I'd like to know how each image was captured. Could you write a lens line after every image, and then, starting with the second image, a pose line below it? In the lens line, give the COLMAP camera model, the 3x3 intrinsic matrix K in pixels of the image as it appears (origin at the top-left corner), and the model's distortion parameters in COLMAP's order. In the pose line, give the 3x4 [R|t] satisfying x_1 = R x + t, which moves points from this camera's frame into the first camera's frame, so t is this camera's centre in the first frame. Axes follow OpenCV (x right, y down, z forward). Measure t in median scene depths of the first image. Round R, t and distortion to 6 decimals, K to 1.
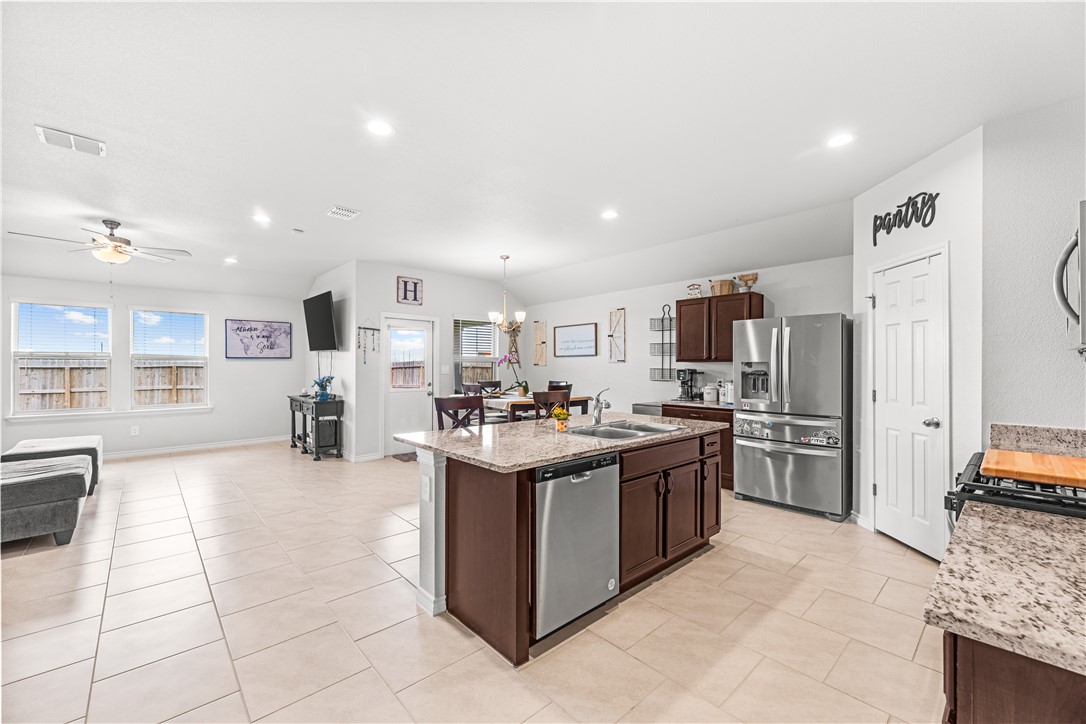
lens RADIAL K [[439.6, 0, 541.0], [0, 439.6, 364.5], [0, 0, 1]] dist [0.000731, 0.000584]
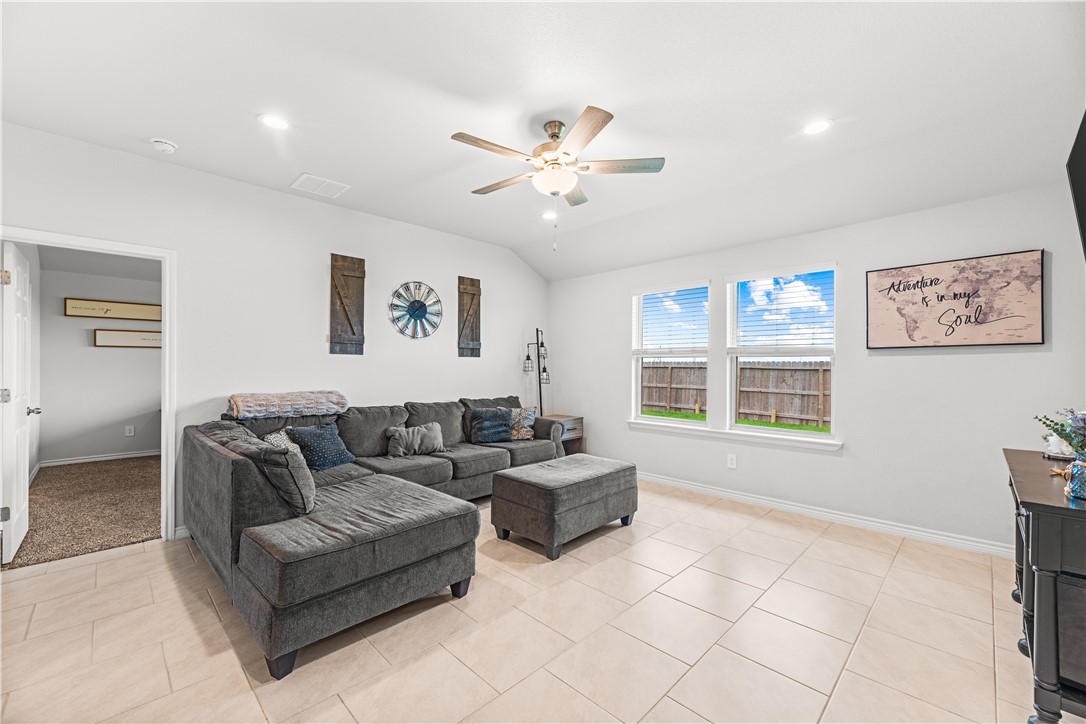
lens RADIAL K [[439.6, 0, 542.7], [0, 439.6, 365.4], [0, 0, 1]] dist [0.000731, 0.000584]
pose [[0.039986, -0.003080, -0.999196, -0.255253], [-0.003267, 0.999990, -0.003213, 0.006858], [0.999195, 0.003393, 0.039975, 0.666932]]
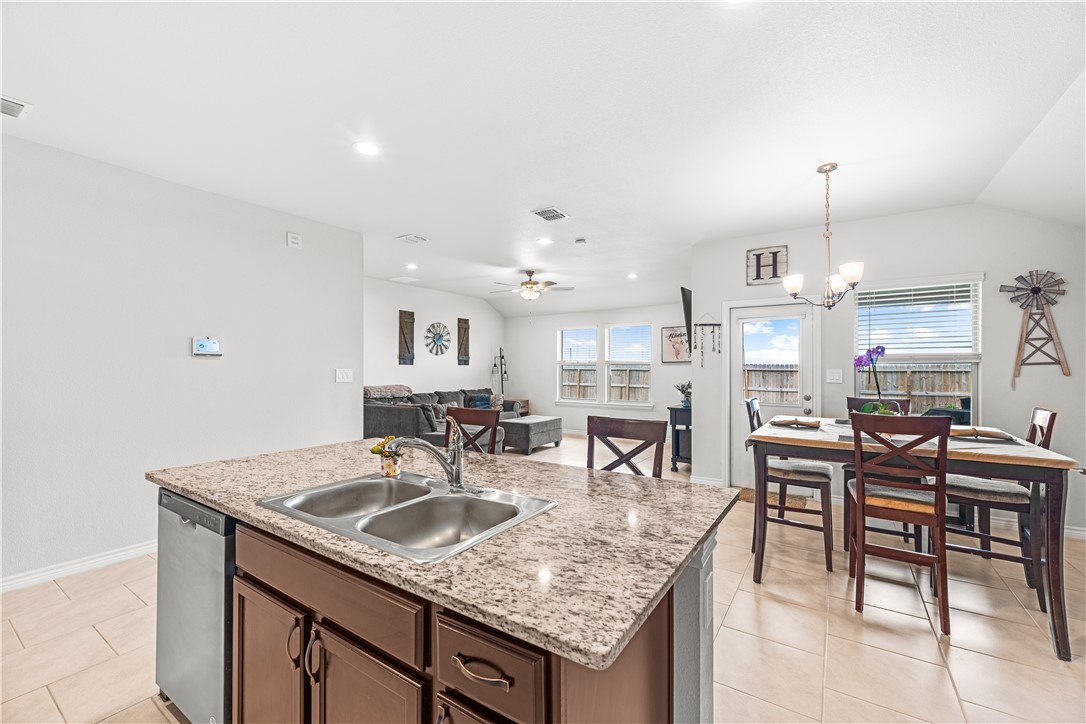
lens RADIAL K [[439.6, 0, 548.2], [0, 439.6, 367.3], [0, 0, 1]] dist [0.000731, 0.000584]
pose [[0.247429, -0.004012, -0.968898, 0.317528], [0.001653, 0.999992, -0.003719, 0.001101], [0.968904, -0.000682, 0.247434, 0.483744]]
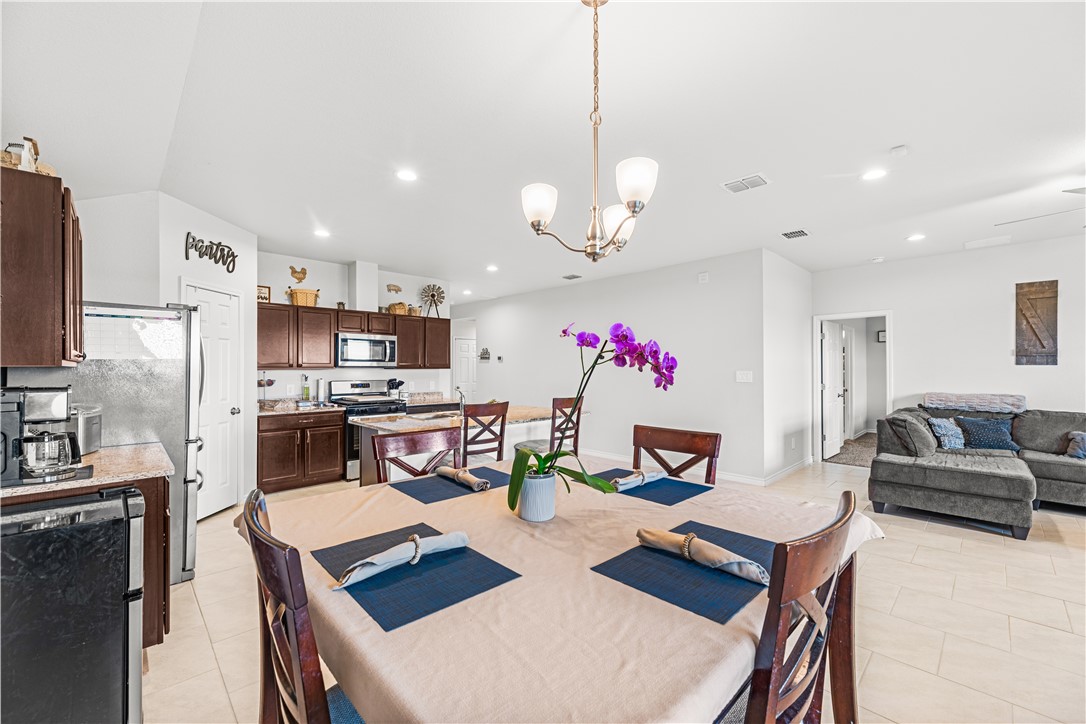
lens RADIAL K [[439.6, 0, 548.7], [0, 439.6, 370.1], [0, 0, 1]] dist [0.000731, 0.000584]
pose [[-0.999430, -0.000796, -0.033746, -0.045621], [-0.000694, 0.999995, -0.003037, 0.001120], [0.033749, -0.003012, -0.999426, 1.134713]]
